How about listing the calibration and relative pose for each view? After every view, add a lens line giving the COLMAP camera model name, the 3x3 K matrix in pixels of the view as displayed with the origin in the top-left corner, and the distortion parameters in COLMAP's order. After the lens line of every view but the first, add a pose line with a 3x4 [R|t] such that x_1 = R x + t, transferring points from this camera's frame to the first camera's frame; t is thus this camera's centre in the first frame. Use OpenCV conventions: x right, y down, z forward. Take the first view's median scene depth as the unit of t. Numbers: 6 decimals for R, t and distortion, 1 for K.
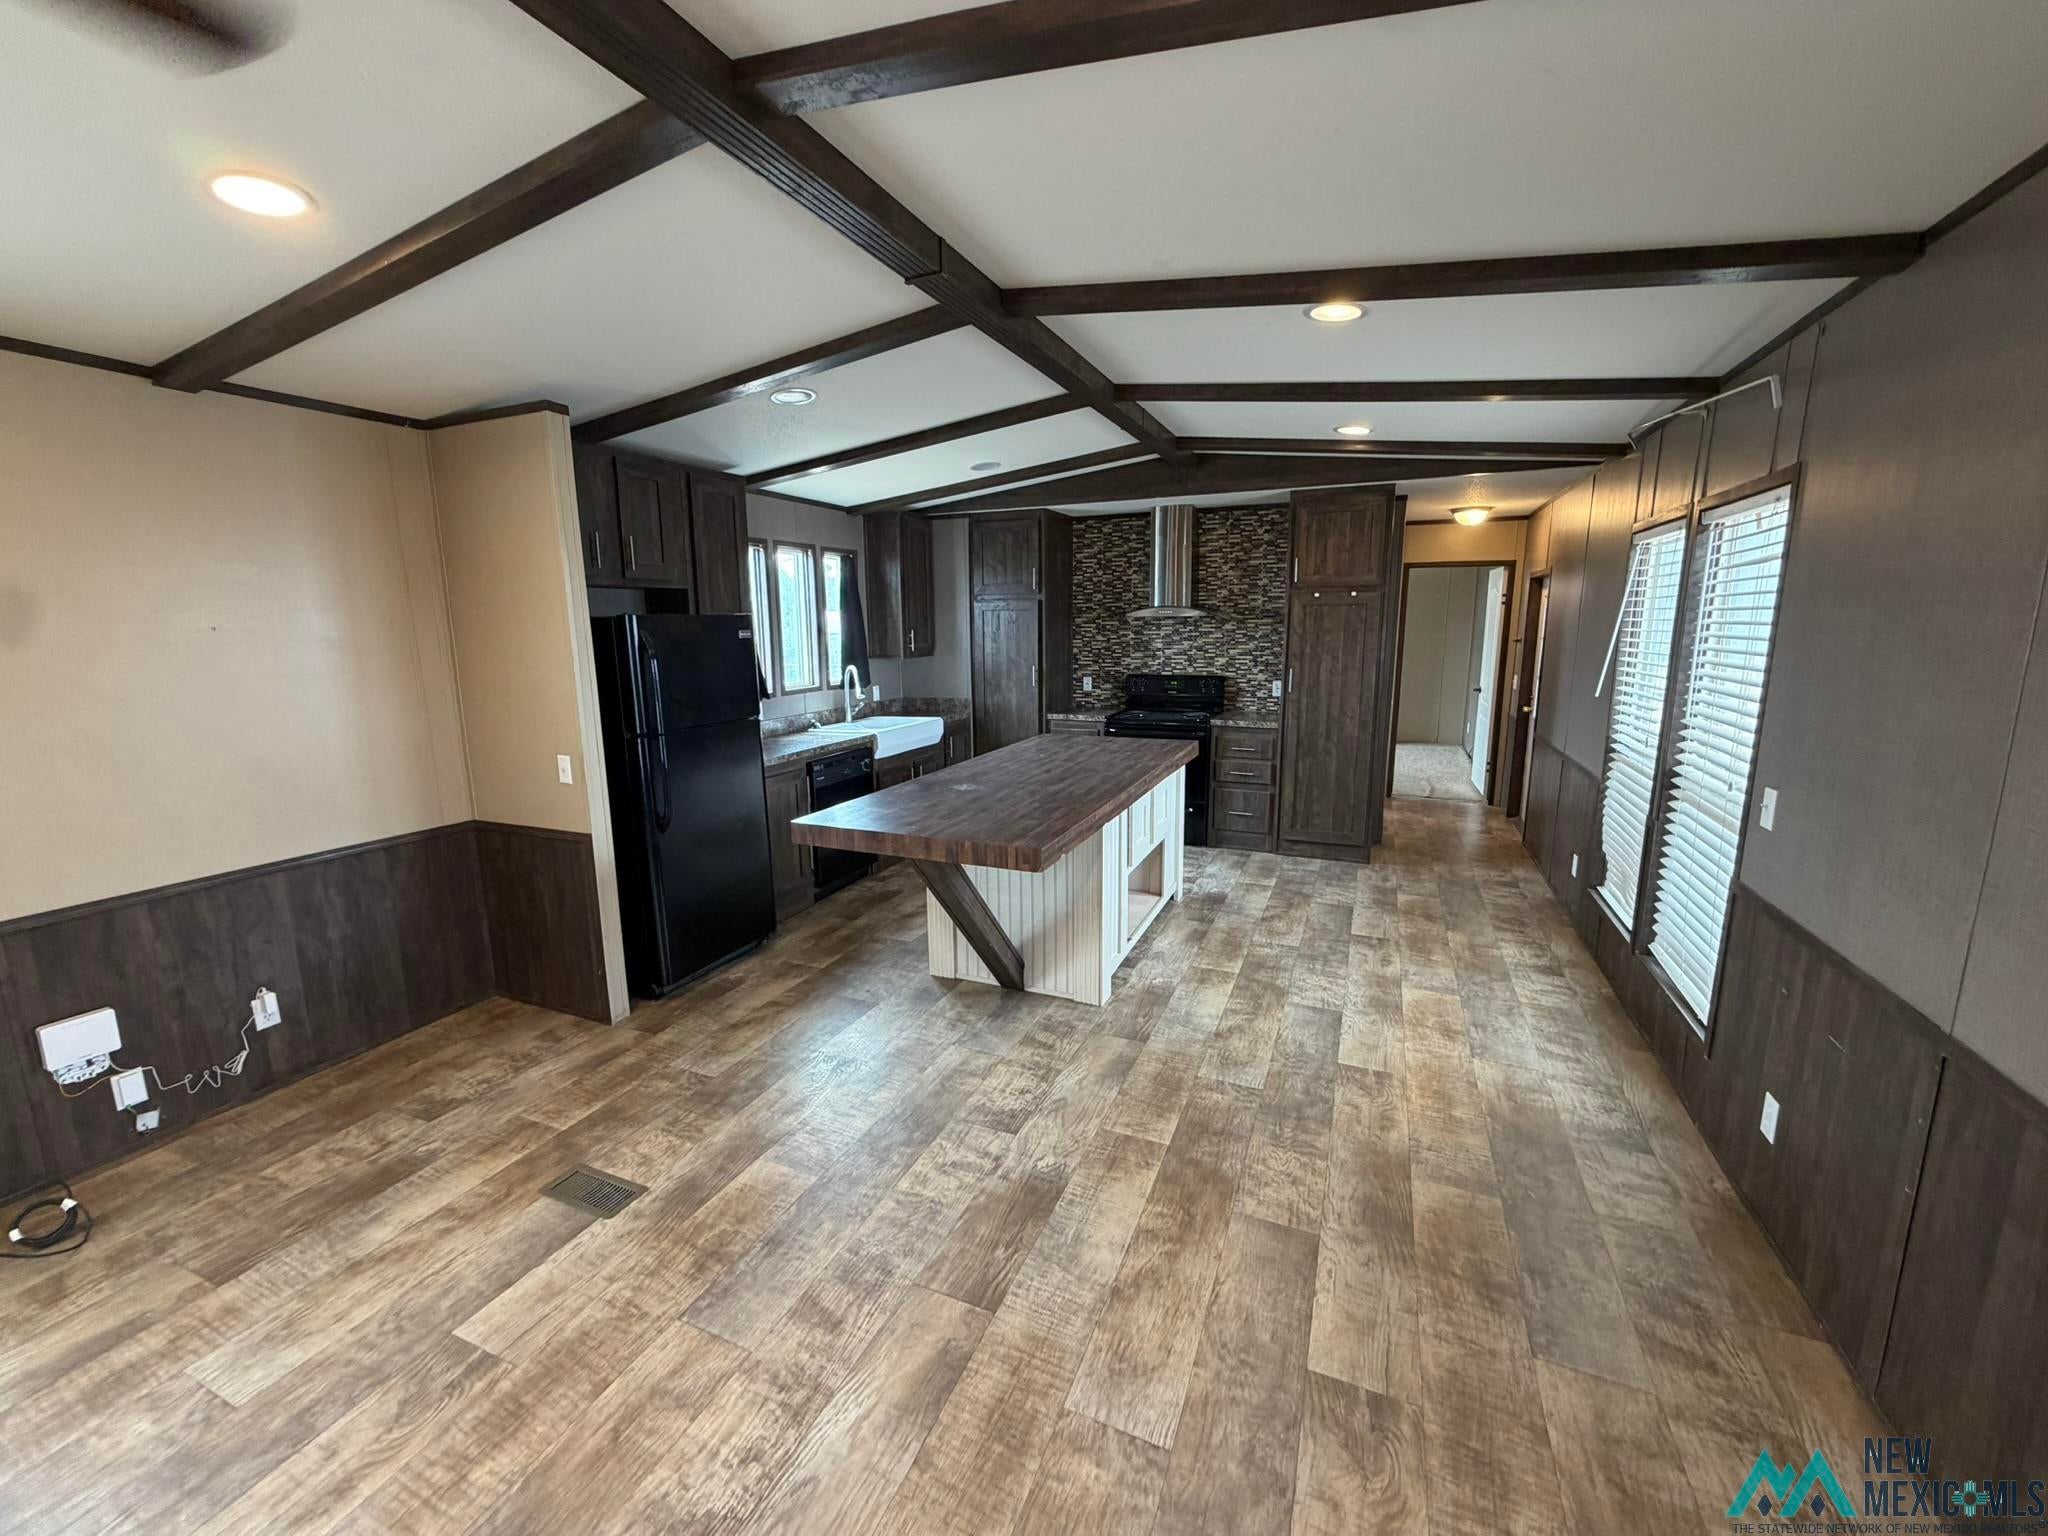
lens RADIAL K [[821.1, 0, 1019.8], [0, 821.1, 764.6], [0, 0, 1]] dist [-0.000488, 0.000146]
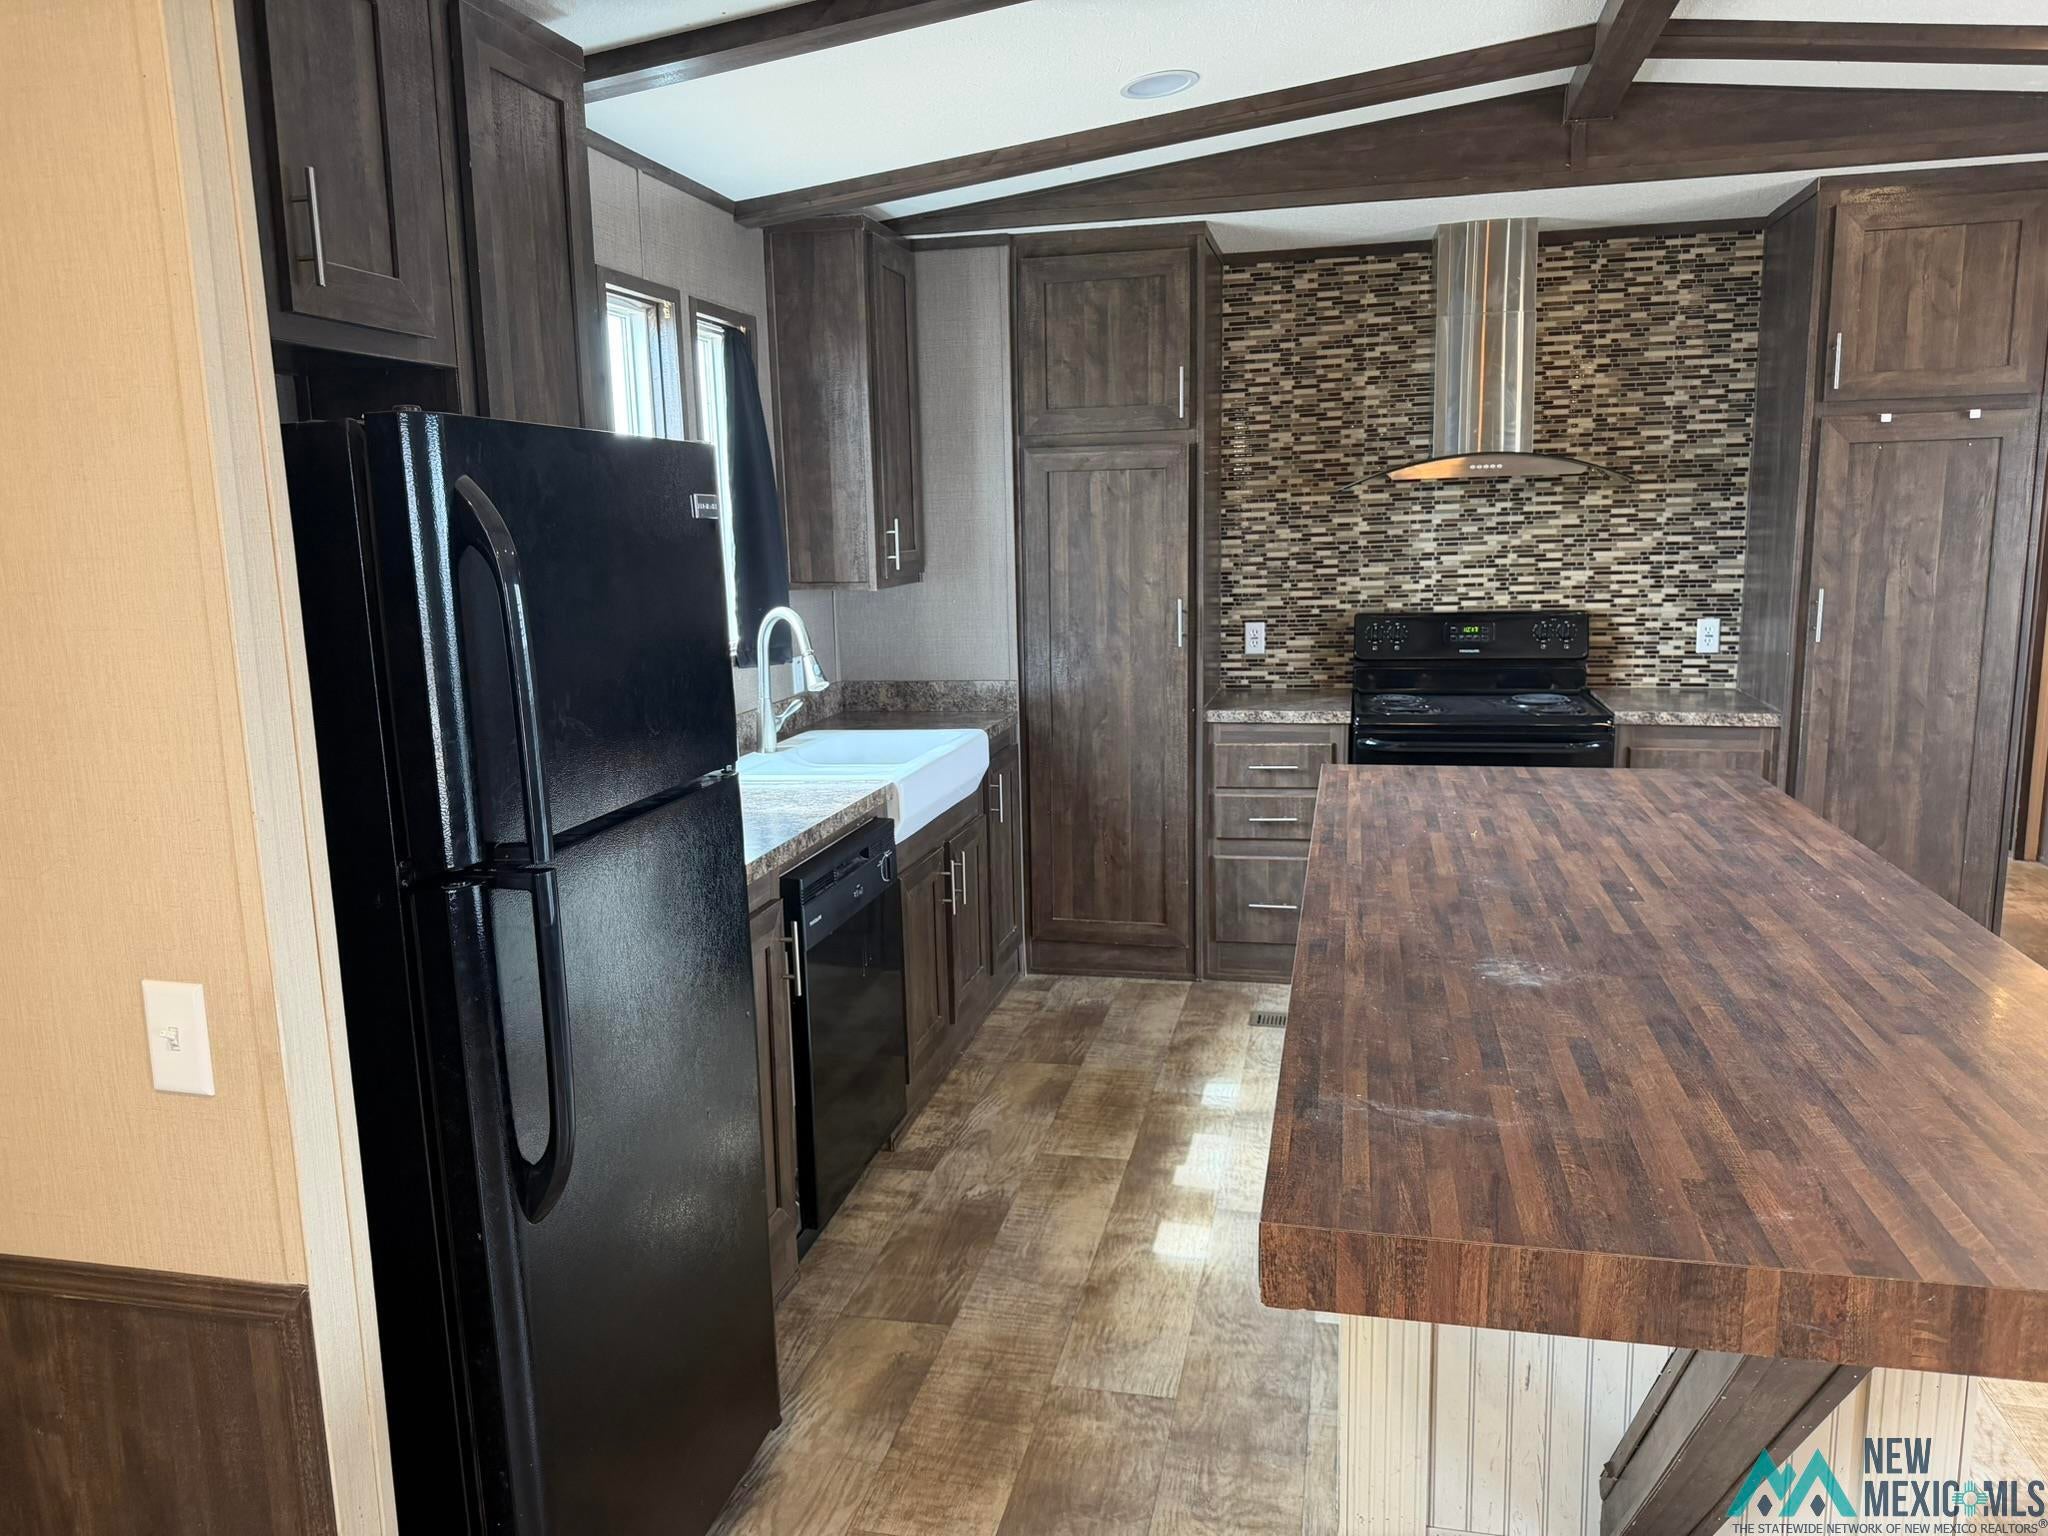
lens RADIAL K [[1447.9, 0, 1024.0], [0, 1447.9, 768.0], [0, 0, 1]] dist [0.106129, -0.172523]
pose [[0.982280, -0.042416, 0.182555, -0.210959], [0.044064, 0.999016, -0.004980, -0.033753], [-0.182164, 0.012936, 0.983183, 0.285323]]
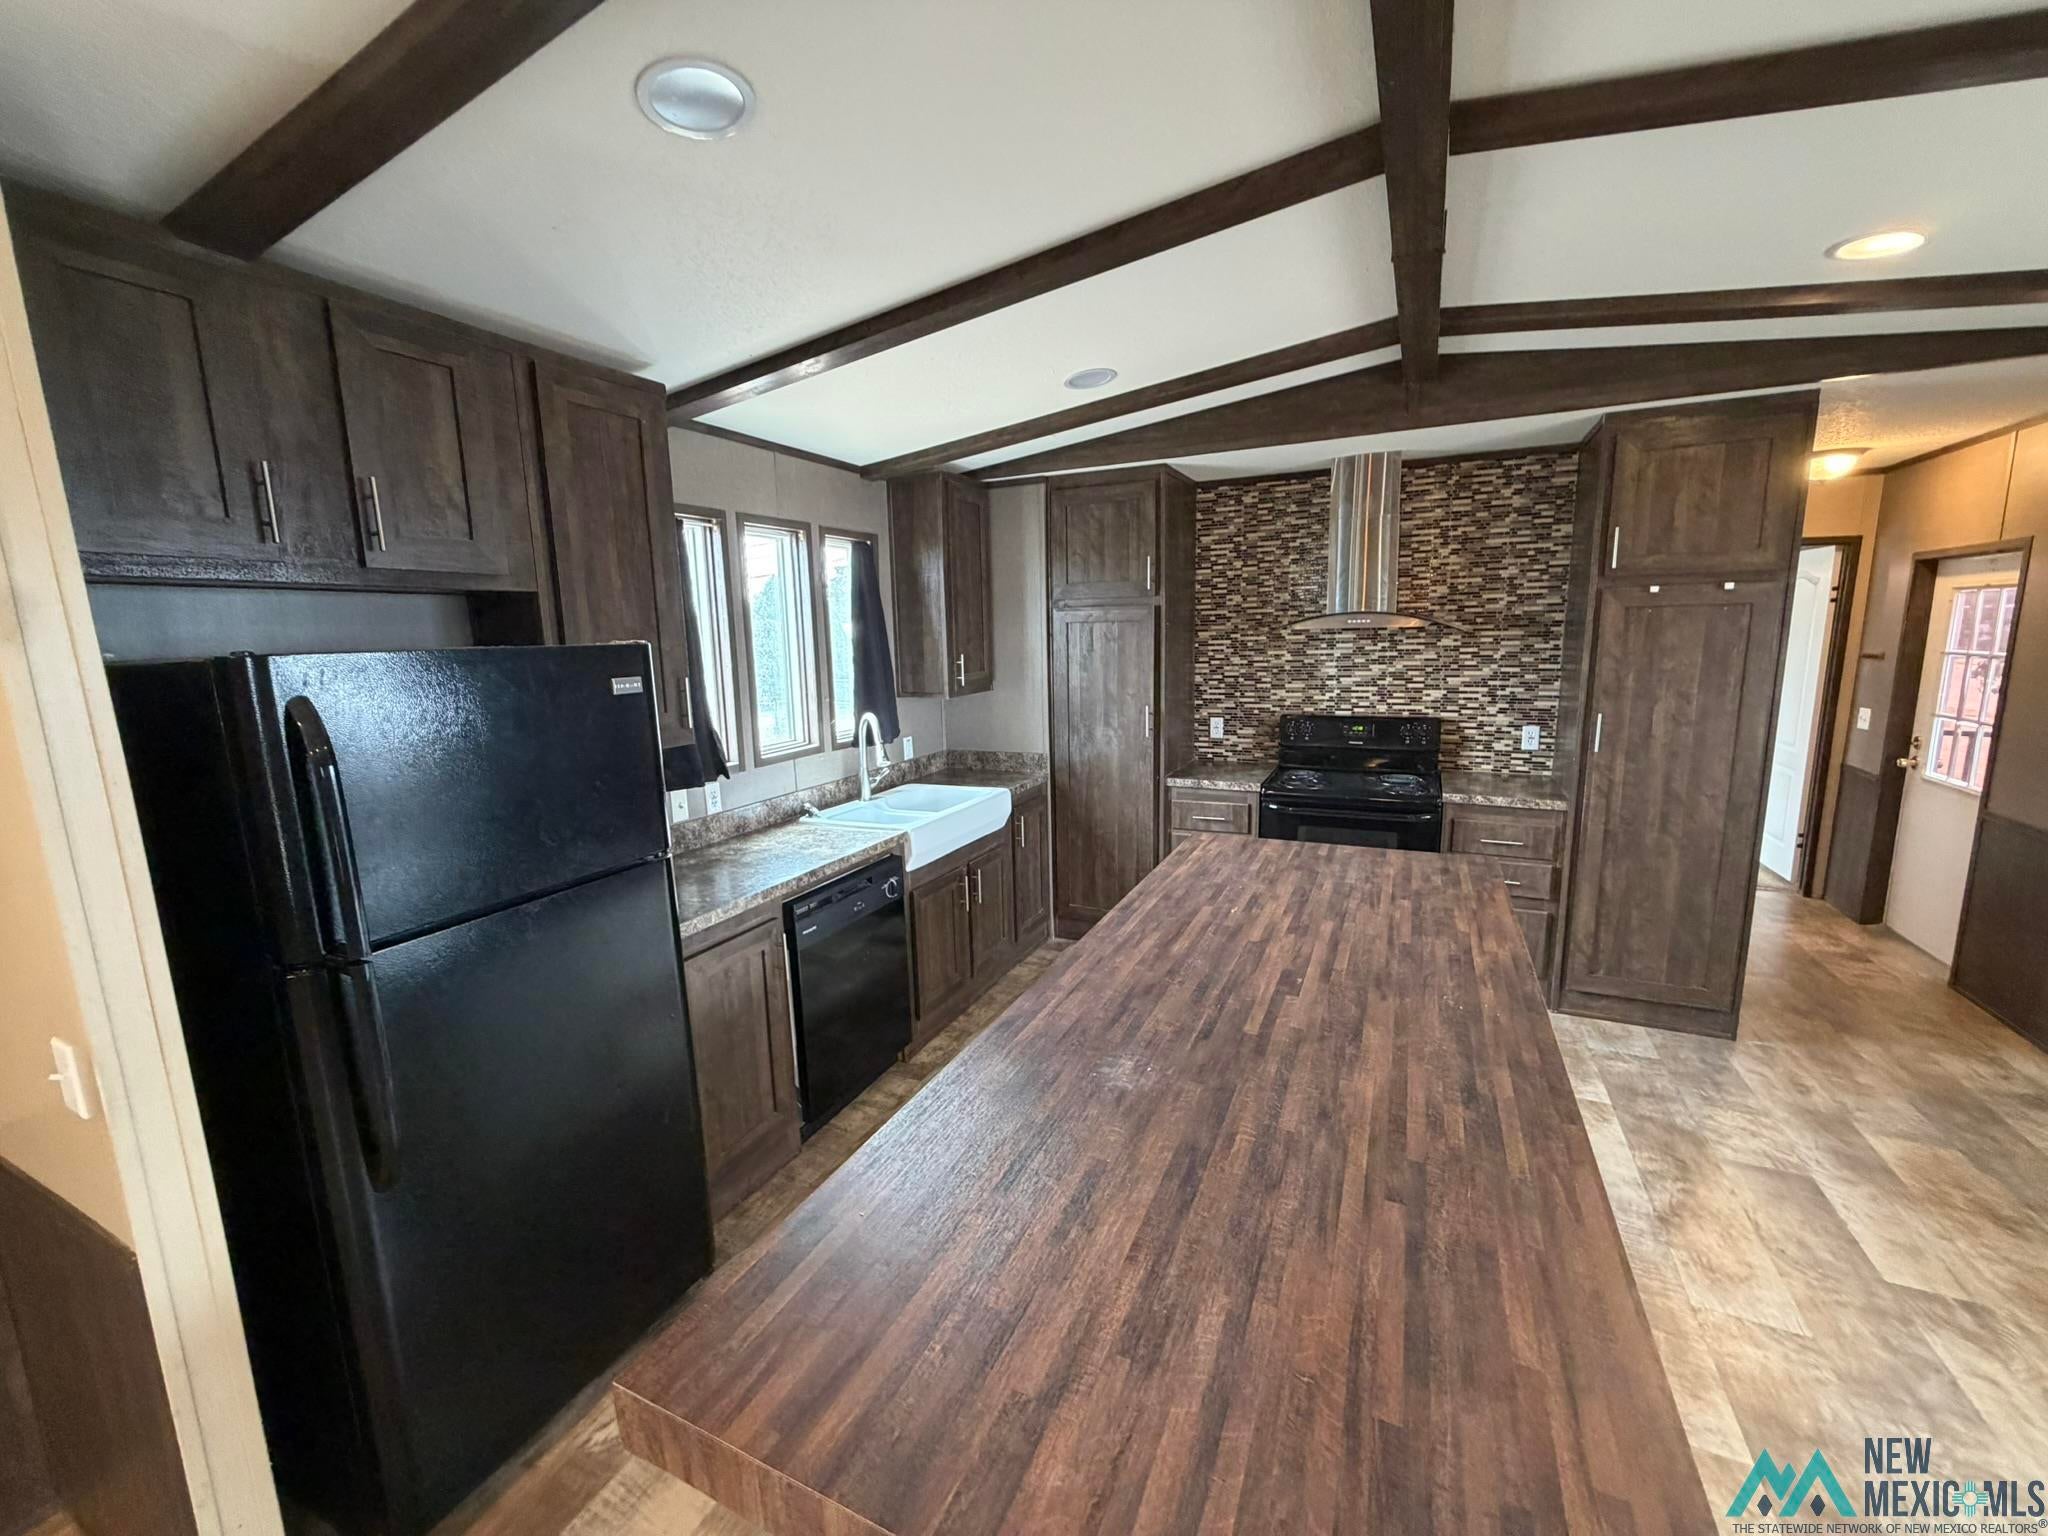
lens RADIAL K [[821.1, 0, 1019.8], [0, 821.1, 764.6], [0, 0, 1]] dist [-0.000488, 0.000146]
pose [[0.999207, -0.007957, -0.039018, -0.061312], [0.007589, 0.999925, -0.009581, -0.070783], [0.039092, 0.009277, 0.999193, 0.355243]]
